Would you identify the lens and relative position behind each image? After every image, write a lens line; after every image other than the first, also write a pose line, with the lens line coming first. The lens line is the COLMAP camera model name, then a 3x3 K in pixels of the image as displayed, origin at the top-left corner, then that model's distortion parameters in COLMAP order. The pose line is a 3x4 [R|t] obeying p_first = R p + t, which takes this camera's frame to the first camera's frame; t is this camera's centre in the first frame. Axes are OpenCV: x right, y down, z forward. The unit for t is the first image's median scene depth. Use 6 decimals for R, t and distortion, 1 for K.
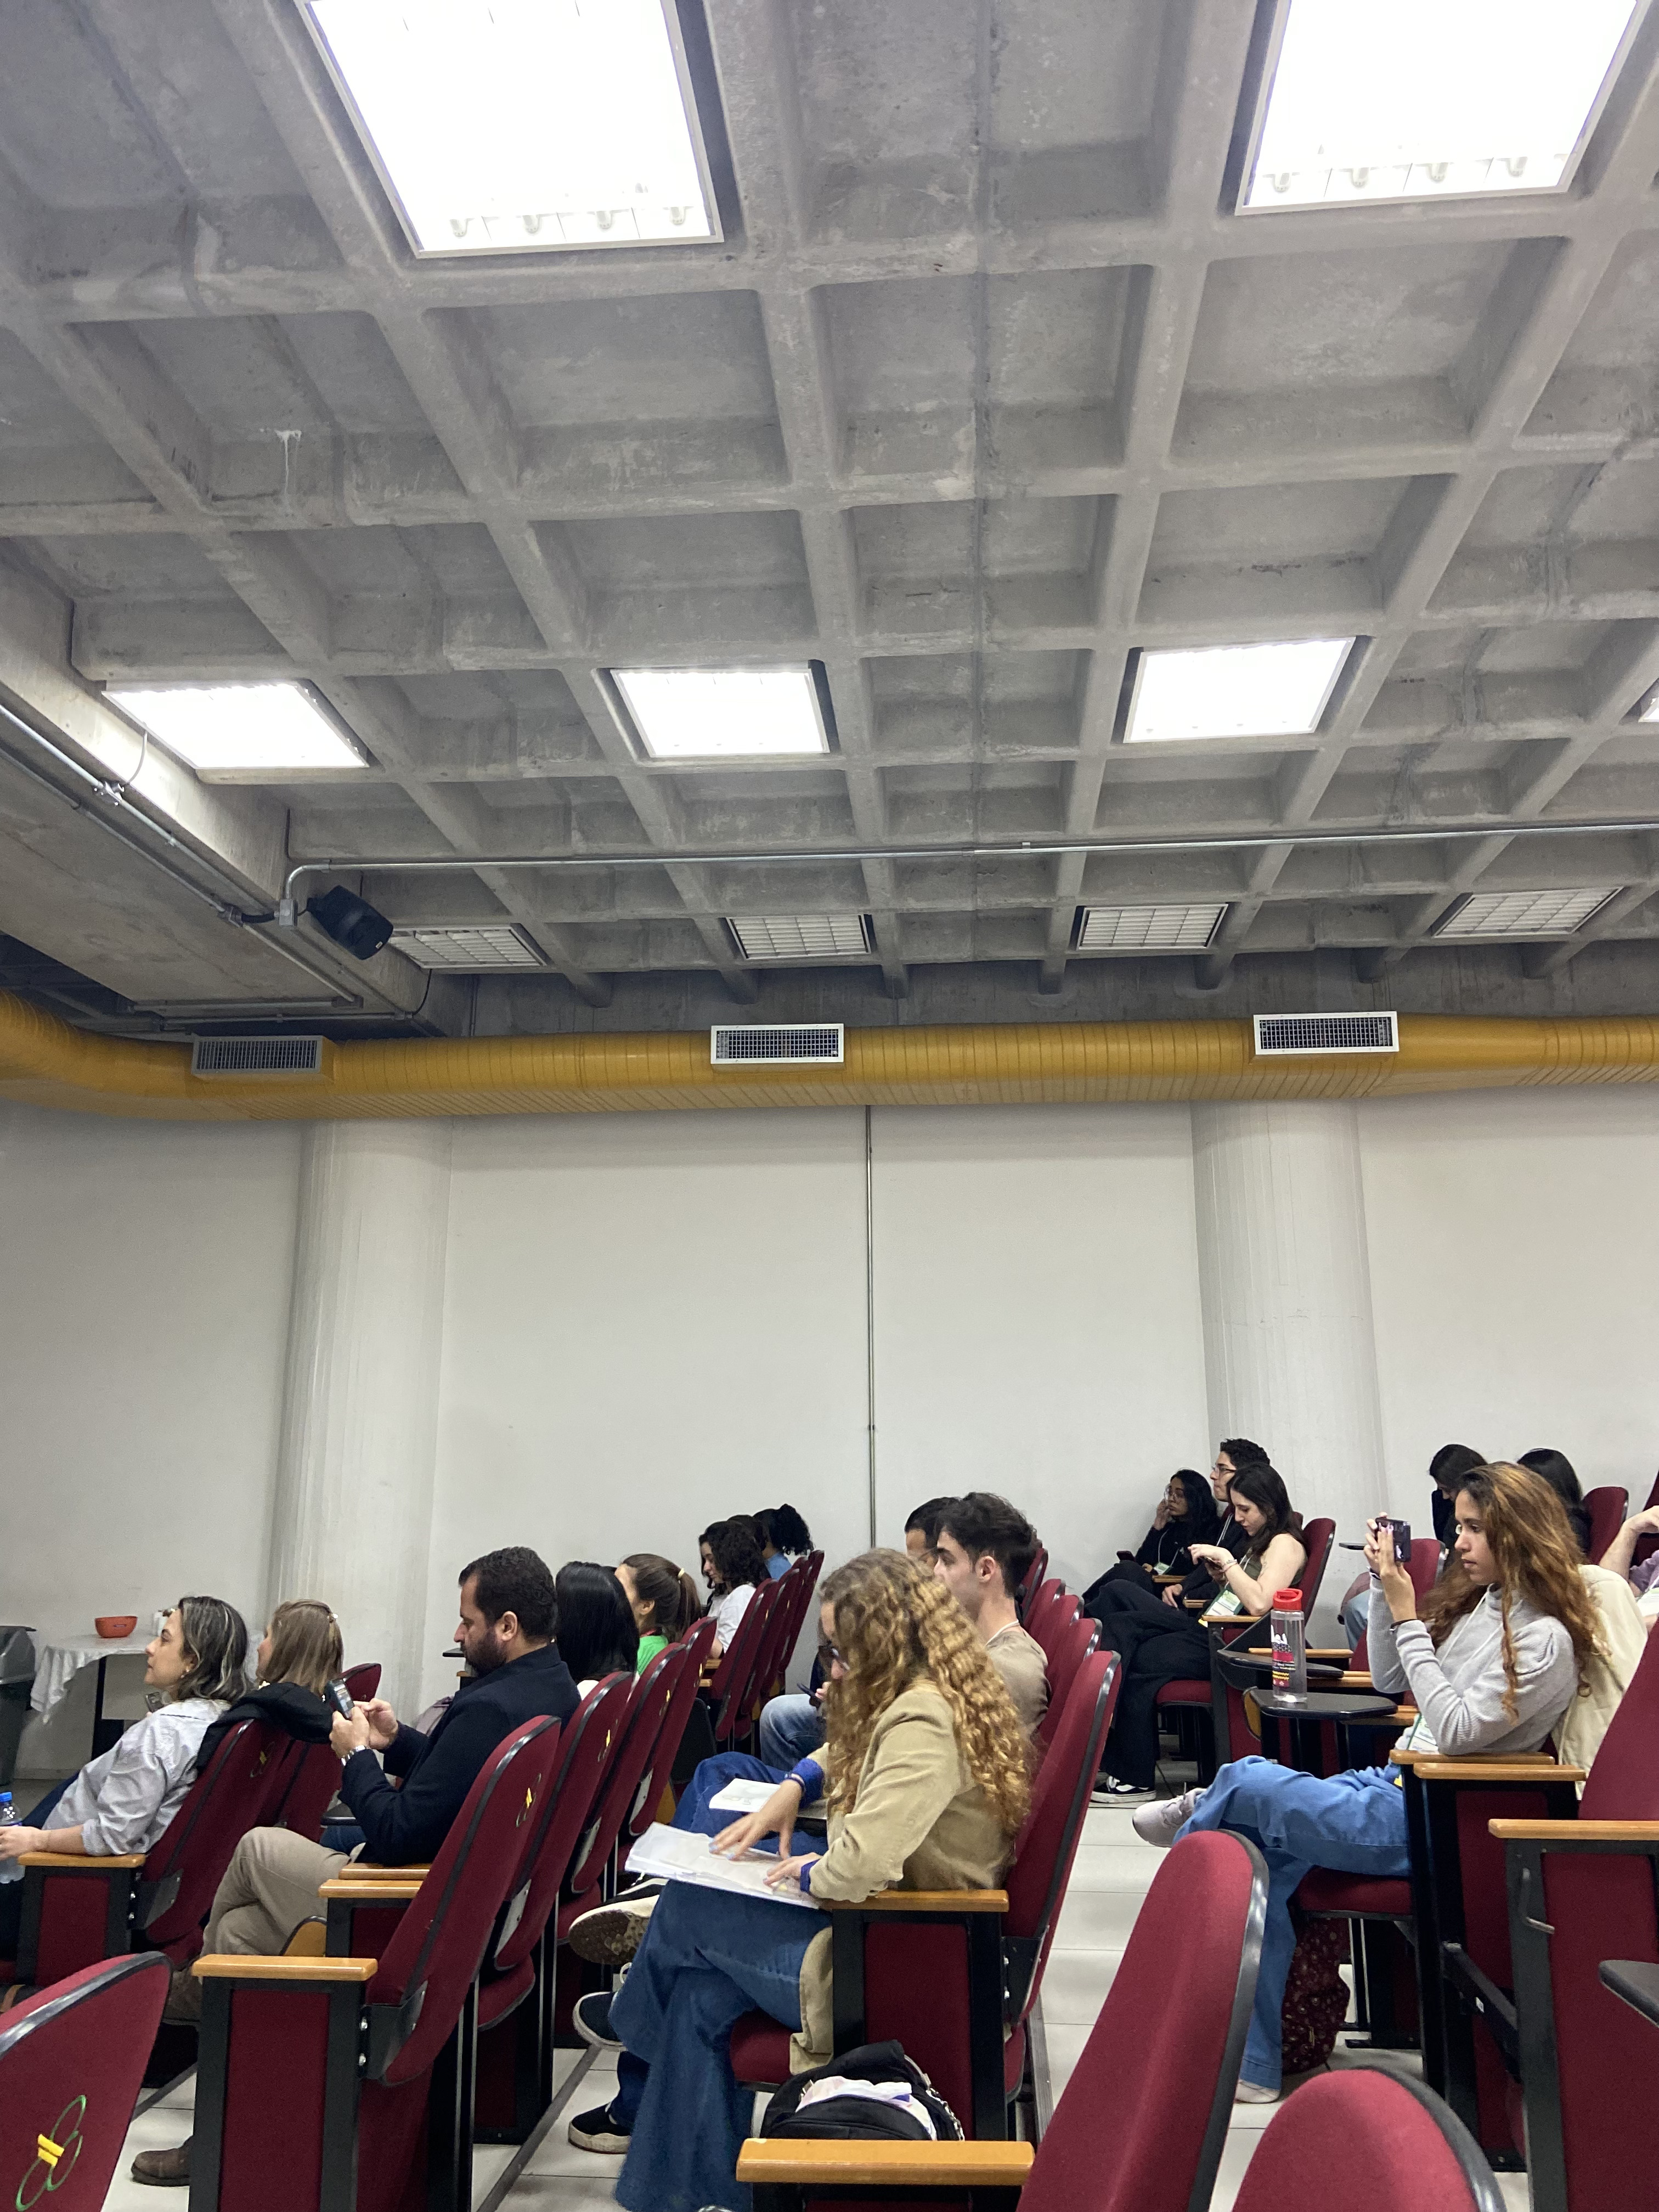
lens RADIAL K [[1676.9, 0, 831.8], [0, 1676.9, 1104.8], [0, 0, 1]] dist [0.004034, -0.002880]
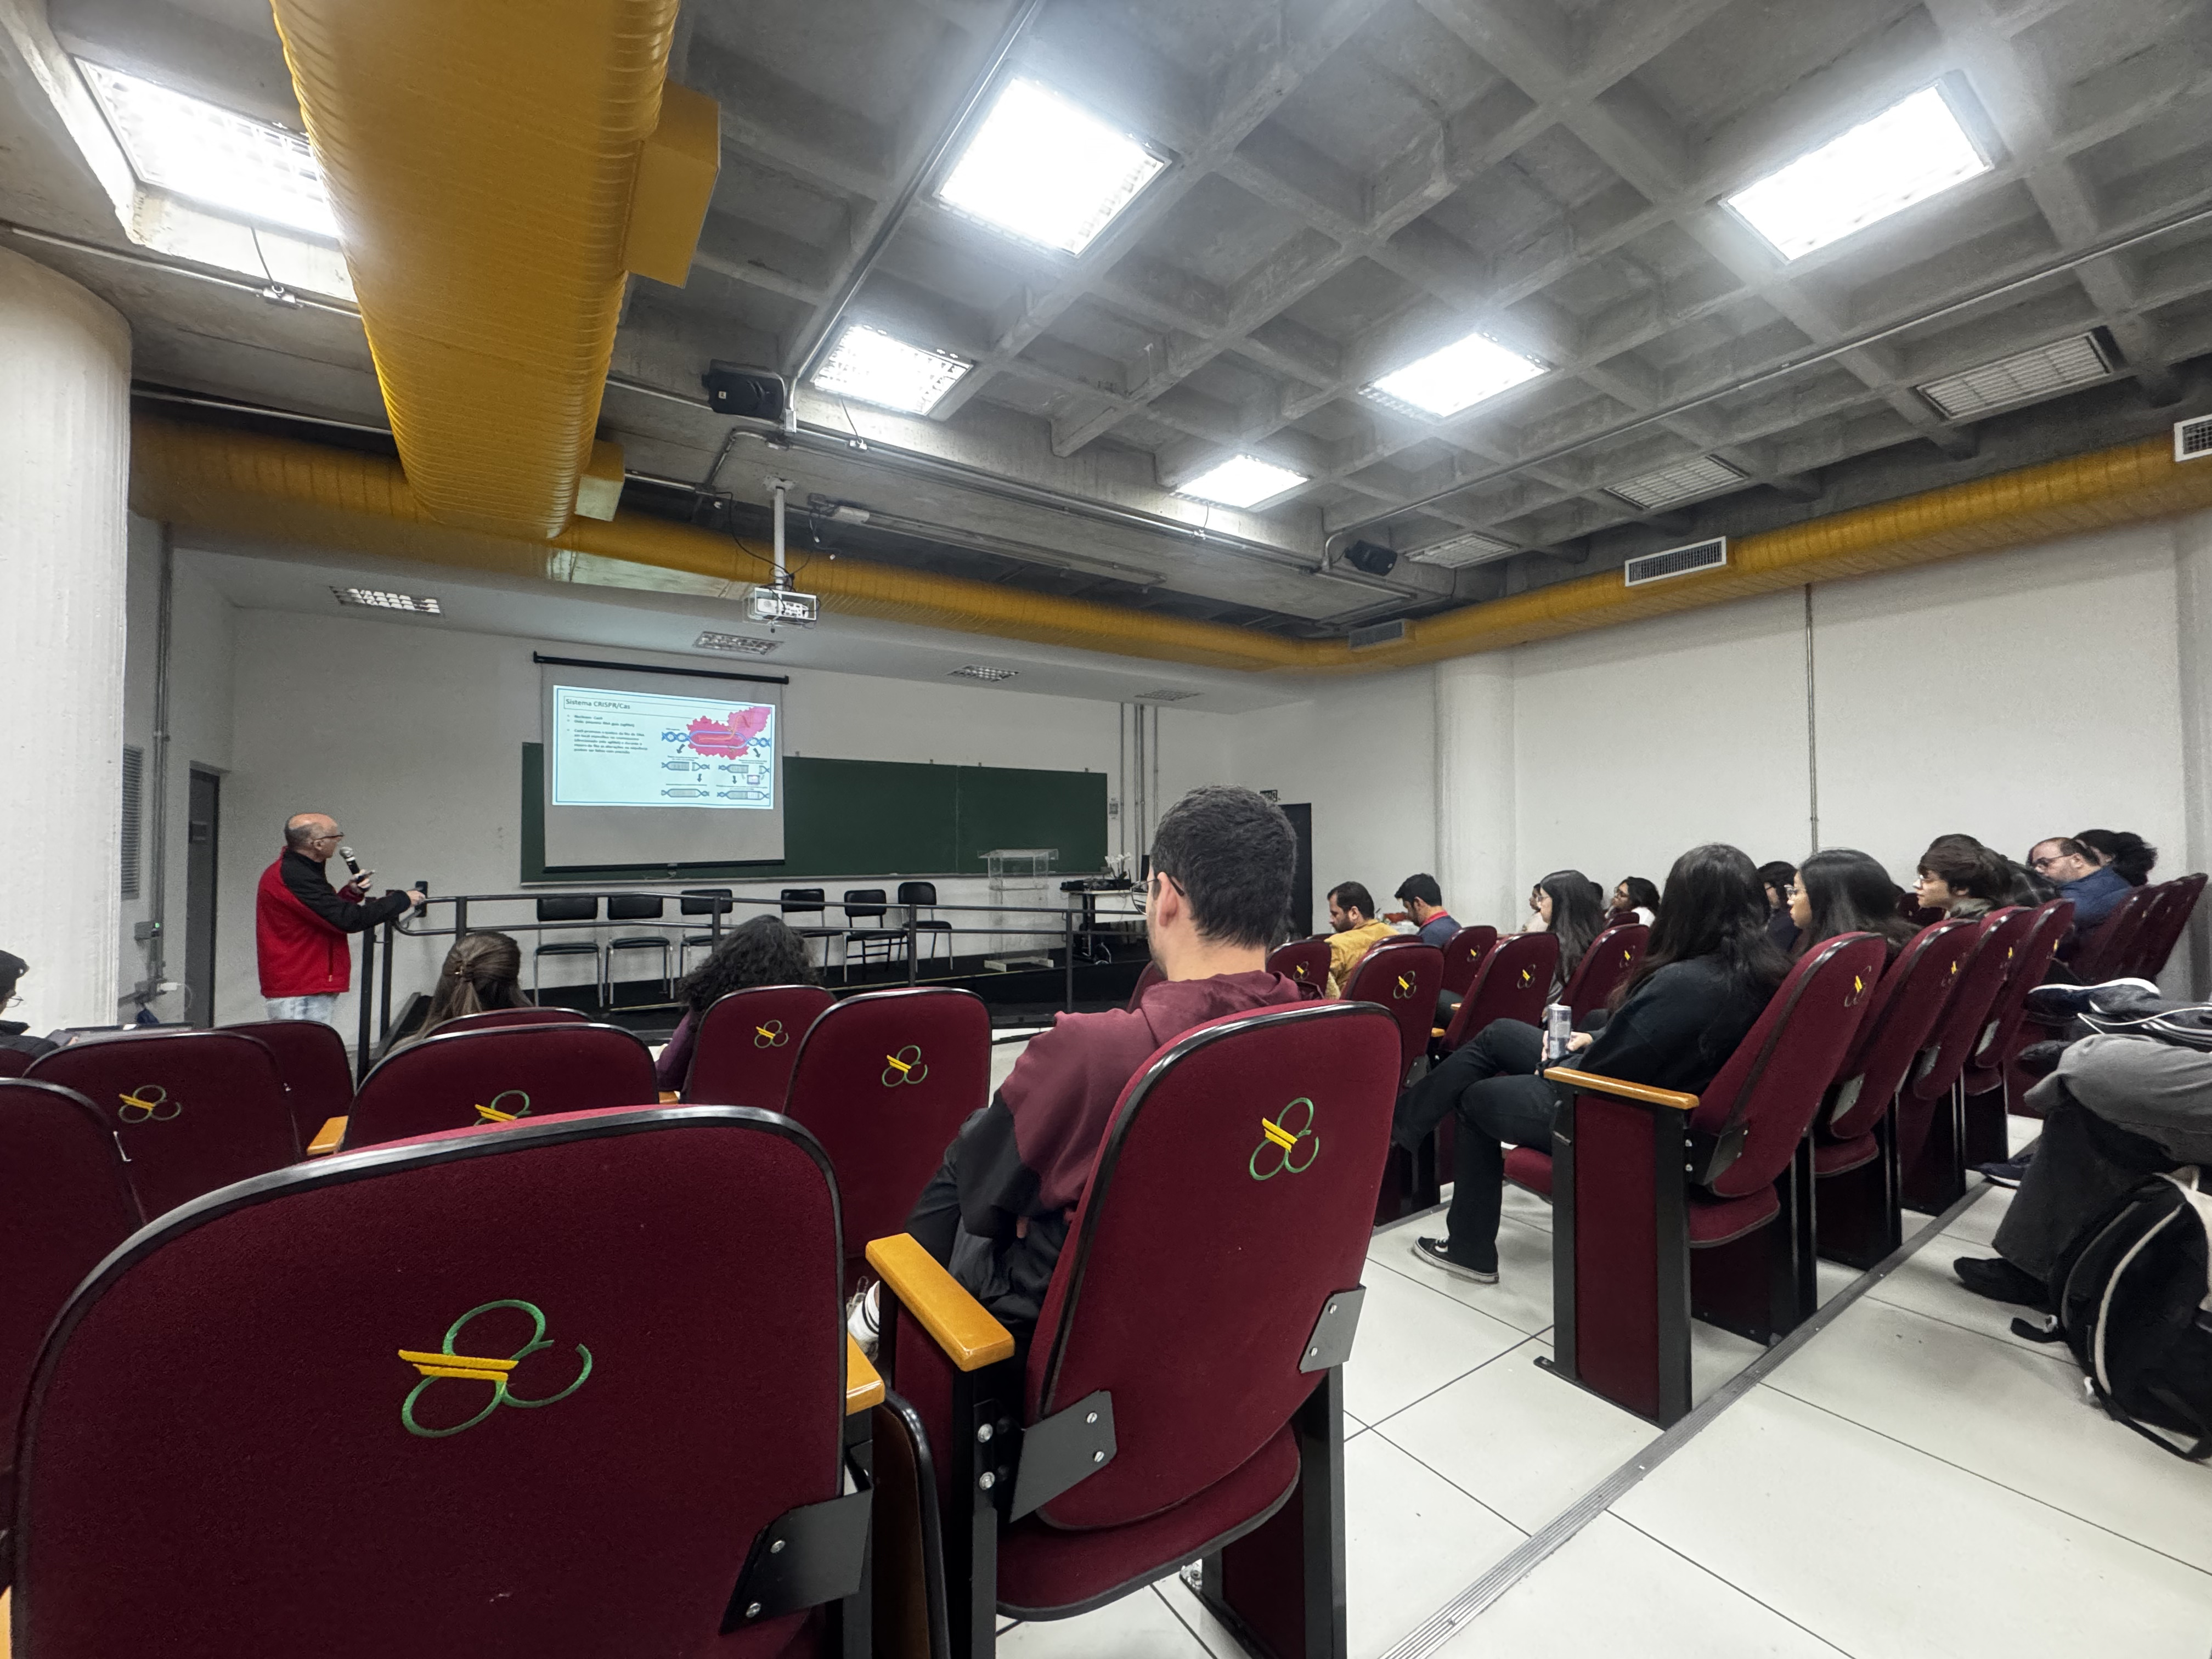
lens RADIAL K [[886.6, 0, 1098.5], [0, 886.6, 830.1], [0, 0, 1]] dist [0.000234, -0.000751]
pose [[0.616128, -0.011178, -0.787567, 0.266917], [0.158732, 0.981146, 0.110254, 0.027726], [0.771486, -0.192943, 0.606286, 0.102008]]
